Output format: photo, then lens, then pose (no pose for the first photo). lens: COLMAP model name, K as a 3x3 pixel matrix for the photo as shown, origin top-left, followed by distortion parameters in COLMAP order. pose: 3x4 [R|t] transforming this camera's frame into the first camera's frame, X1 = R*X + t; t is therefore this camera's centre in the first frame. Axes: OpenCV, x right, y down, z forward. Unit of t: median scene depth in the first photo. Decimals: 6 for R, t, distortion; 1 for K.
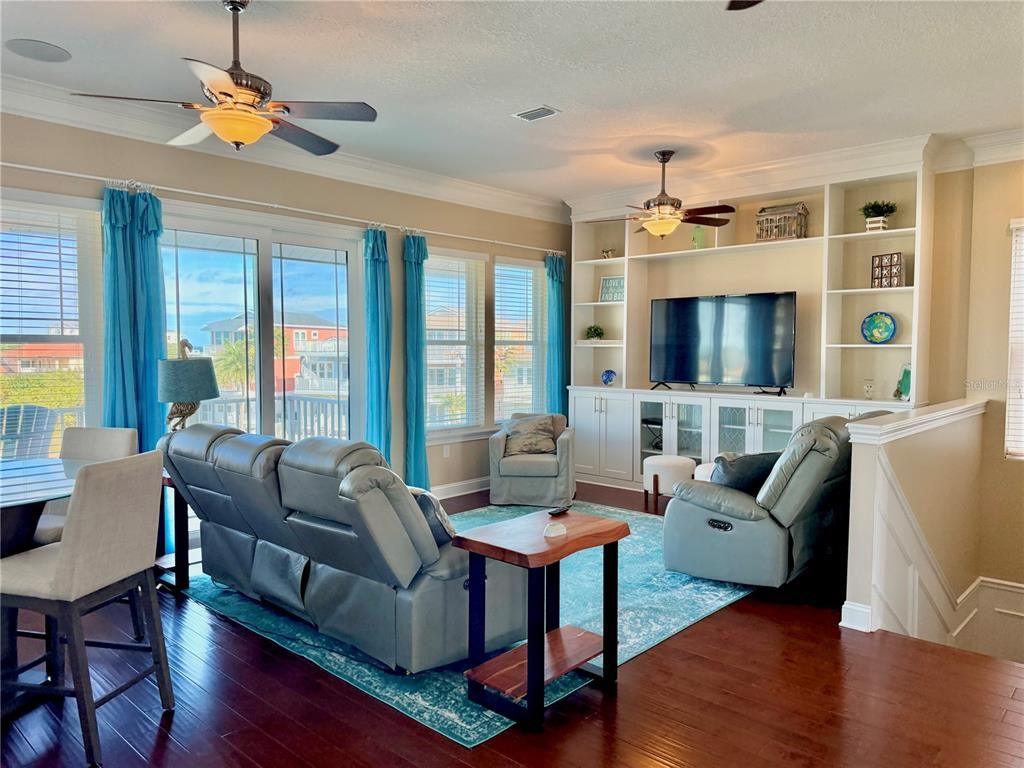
lens RADIAL K [[730.2, 0, 481.6], [0, 730.2, 384.3], [0, 0, 1]] dist [0.059754, -0.046581]
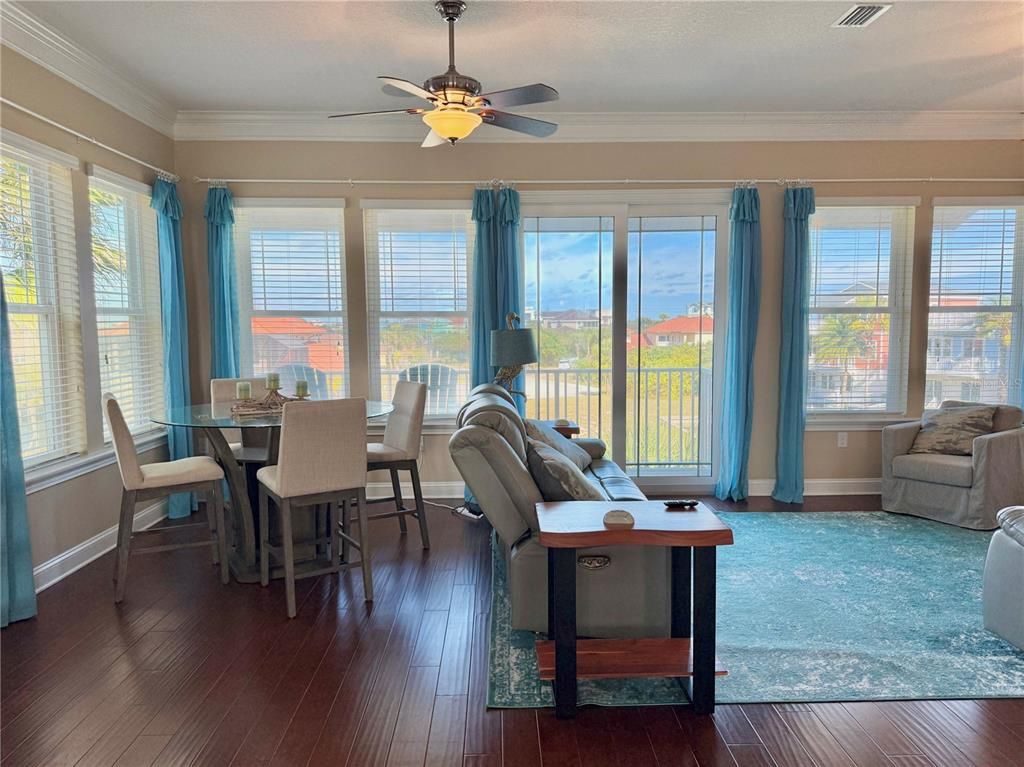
lens RADIAL K [[730.2, 0, 511.0], [0, 730.2, 388.2], [0, 0, 1]] dist [0.059754, -0.046581]
pose [[0.711310, 0.055754, -0.700664, 0.328697], [-0.029485, 0.998338, 0.049508, 0.000870], [0.702260, -0.014556, 0.711772, 0.143507]]
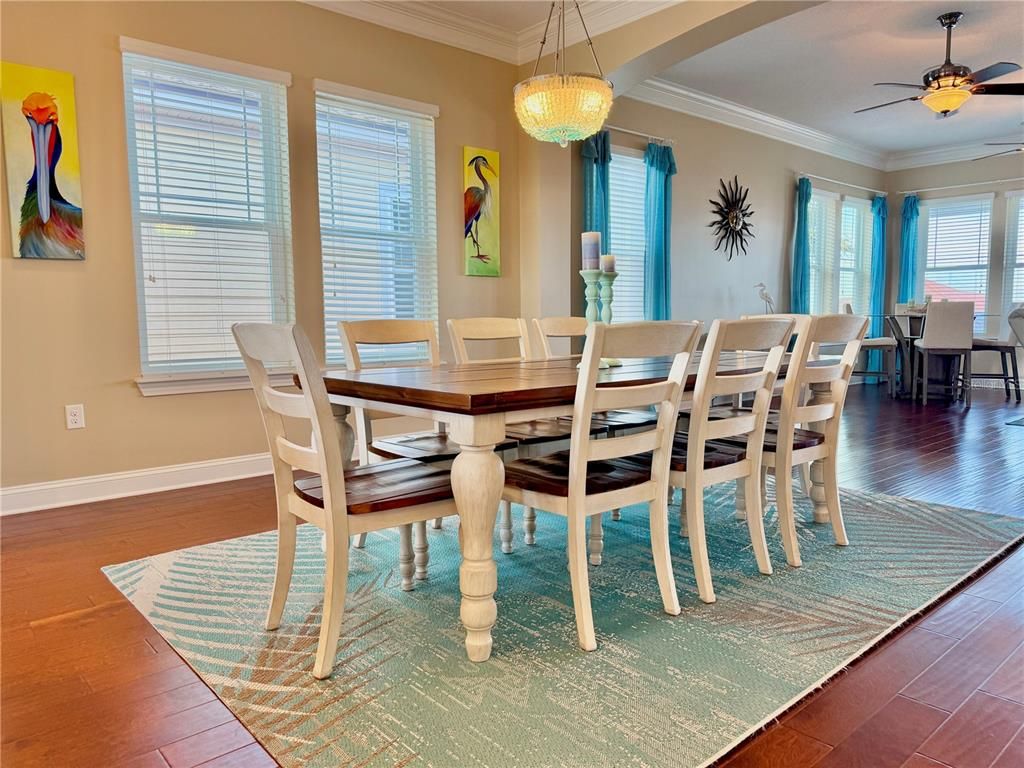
lens RADIAL K [[730.2, 0, 535.5], [0, 730.2, 389.3], [0, 0, 1]] dist [0.059754, -0.046581]
pose [[-0.054081, 0.102662, -0.993245, 1.155104], [-0.043180, 0.993530, 0.105042, 0.096403], [0.997602, 0.048569, -0.049299, -0.191605]]
